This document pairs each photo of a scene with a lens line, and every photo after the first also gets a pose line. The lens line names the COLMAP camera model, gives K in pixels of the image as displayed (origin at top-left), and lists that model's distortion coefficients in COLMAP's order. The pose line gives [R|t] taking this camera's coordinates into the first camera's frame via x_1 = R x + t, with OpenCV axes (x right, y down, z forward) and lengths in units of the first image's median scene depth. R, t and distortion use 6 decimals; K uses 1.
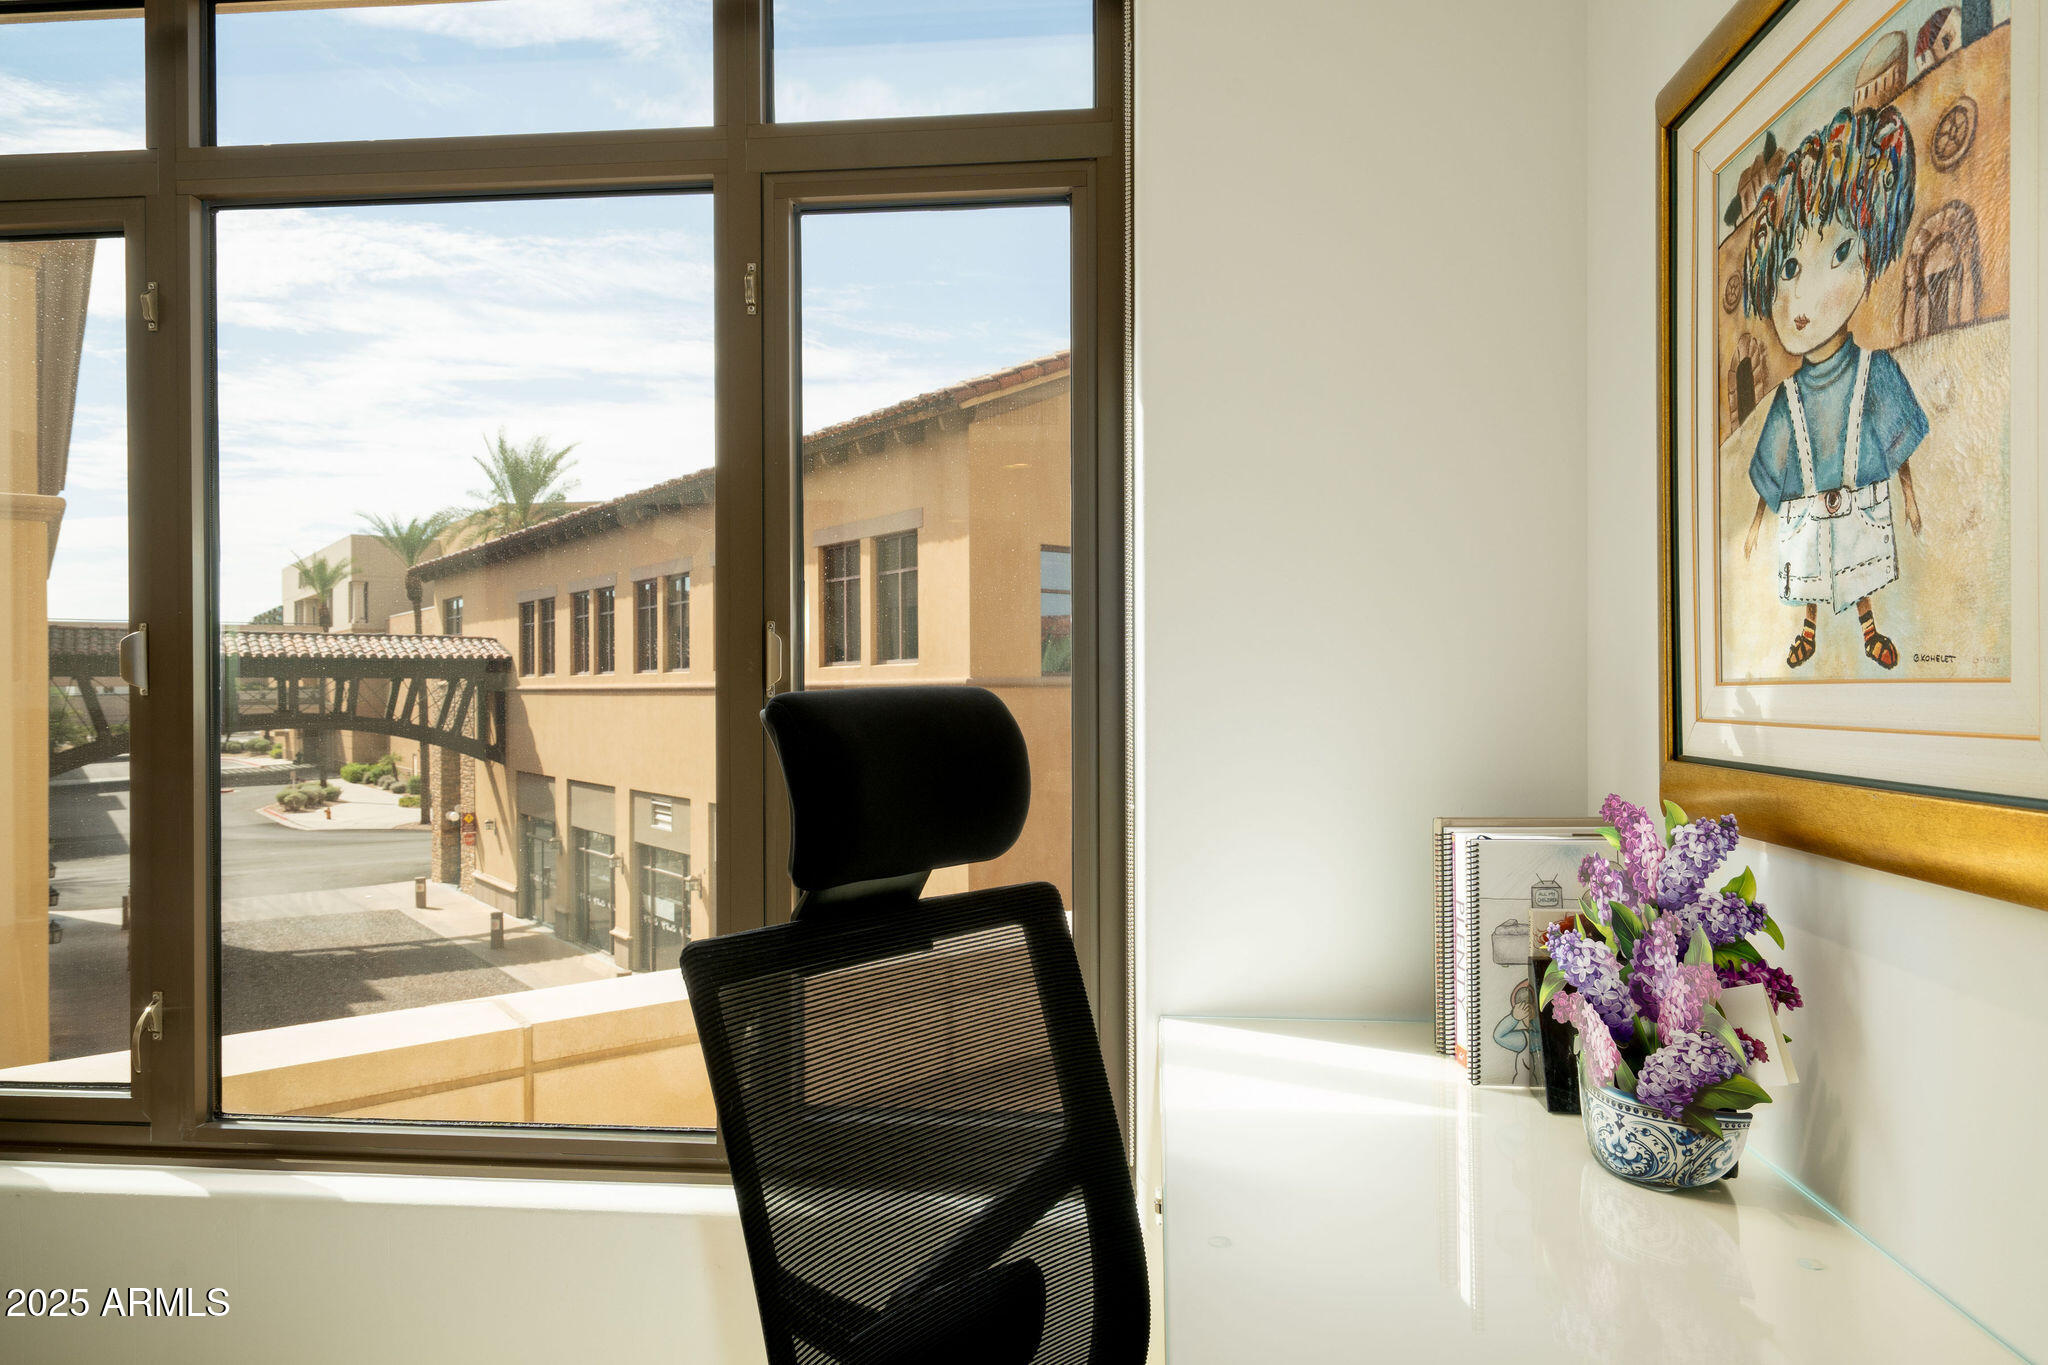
lens RADIAL K [[1266.1, 0, 1020.8], [0, 1266.1, 663.2], [0, 0, 1]] dist [0.008389, 0.001533]
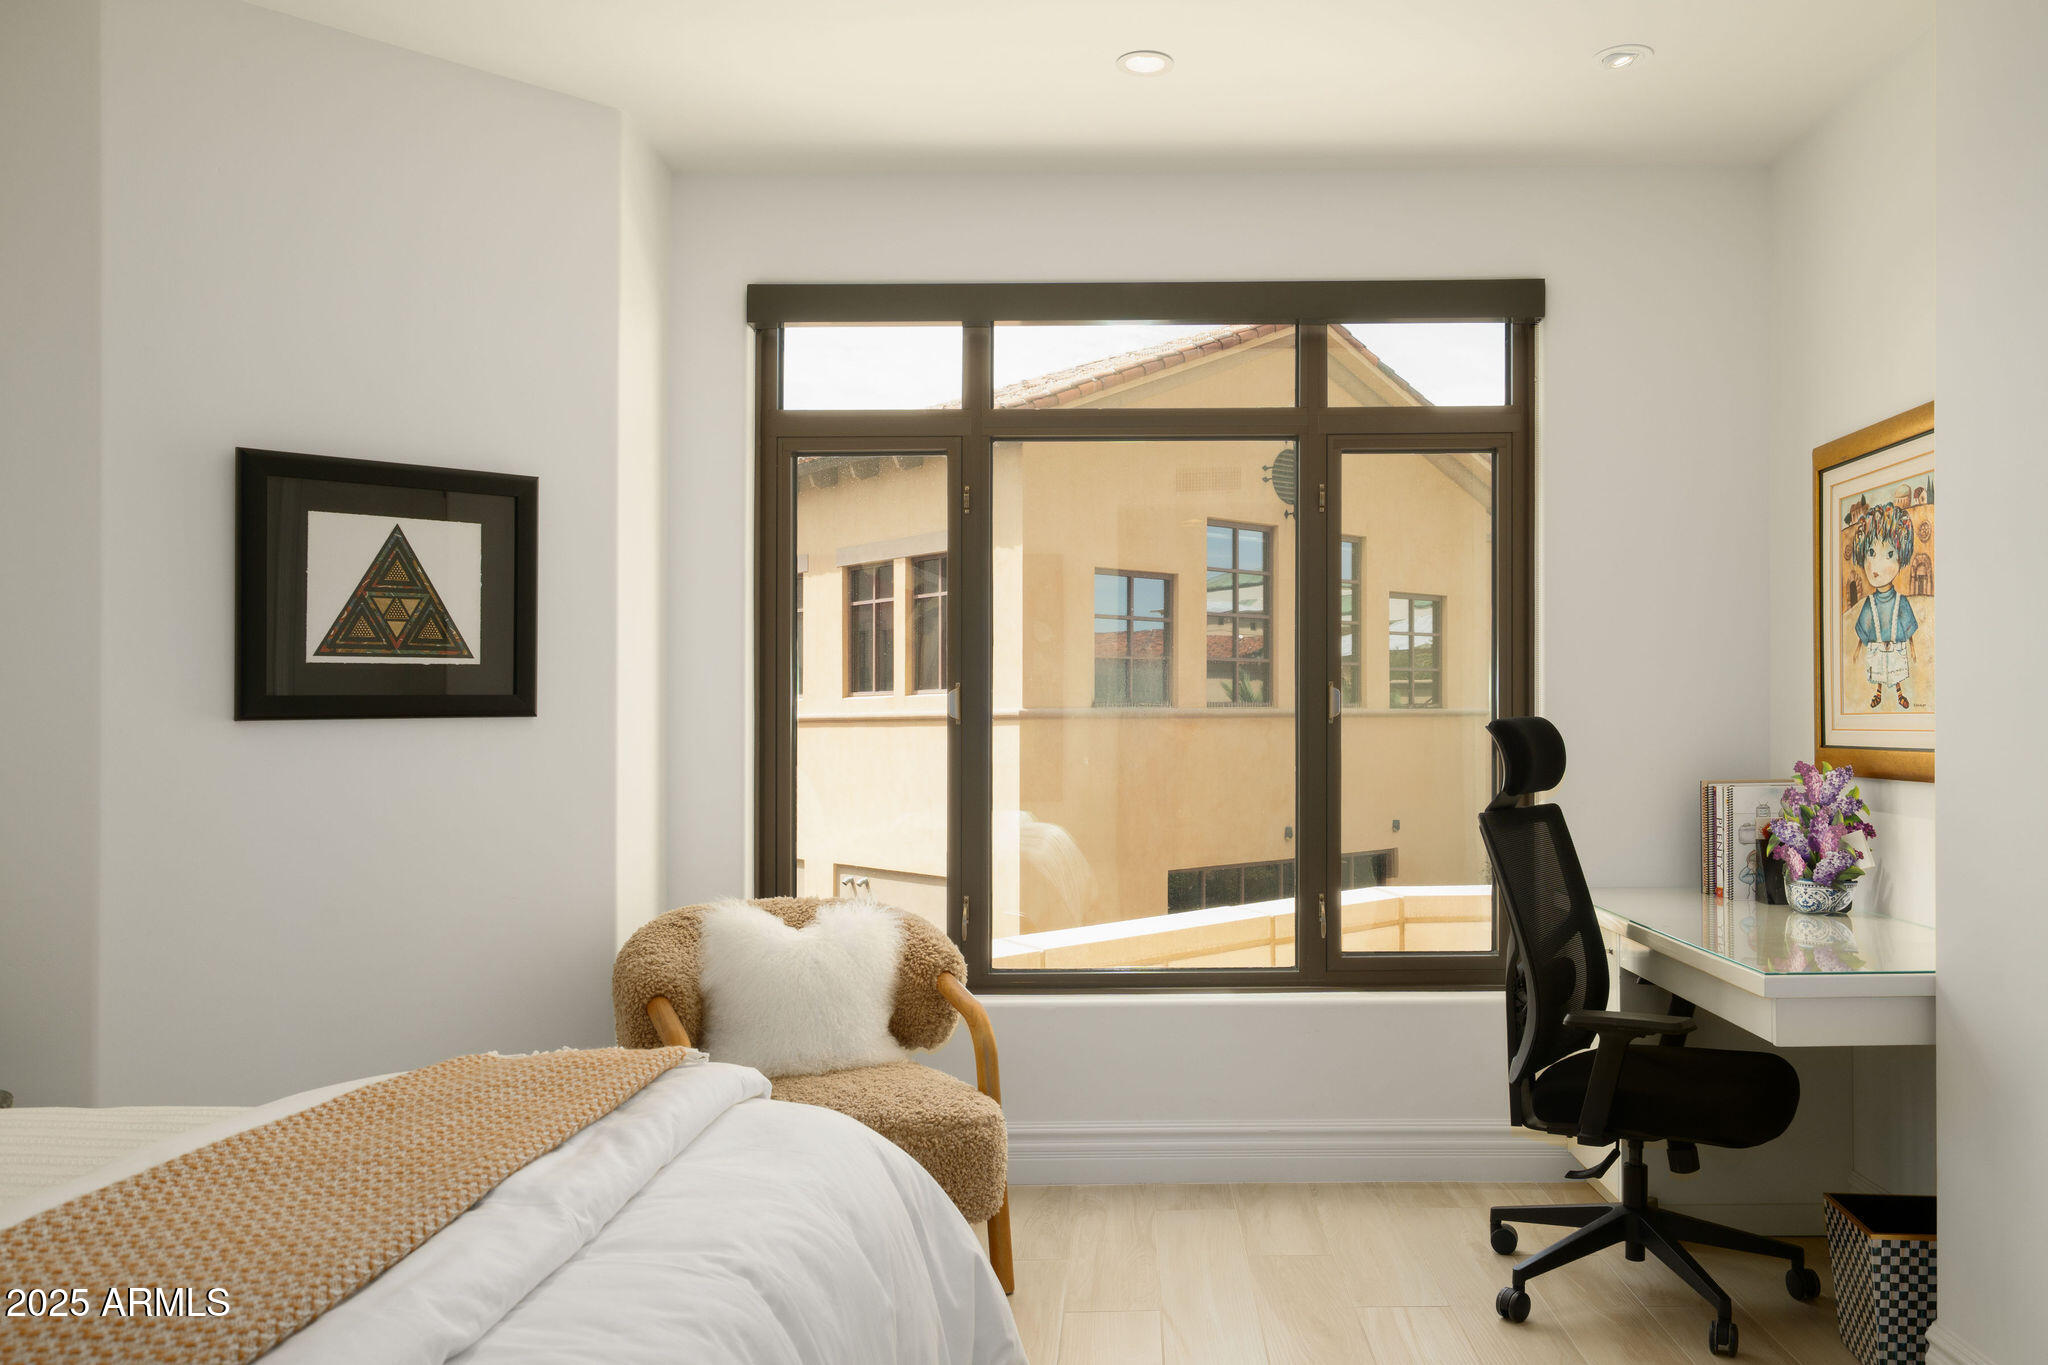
lens RADIAL K [[1524.9, 0, 1096.2], [0, 1524.9, 694.2], [0, 0, 1]] dist [-0.001464, -0.006984]
pose [[0.995821, -0.001550, 0.091309, -1.188874], [0.001266, 0.999994, 0.003173, -0.034456], [-0.091314, -0.003044, 0.995818, -1.849726]]
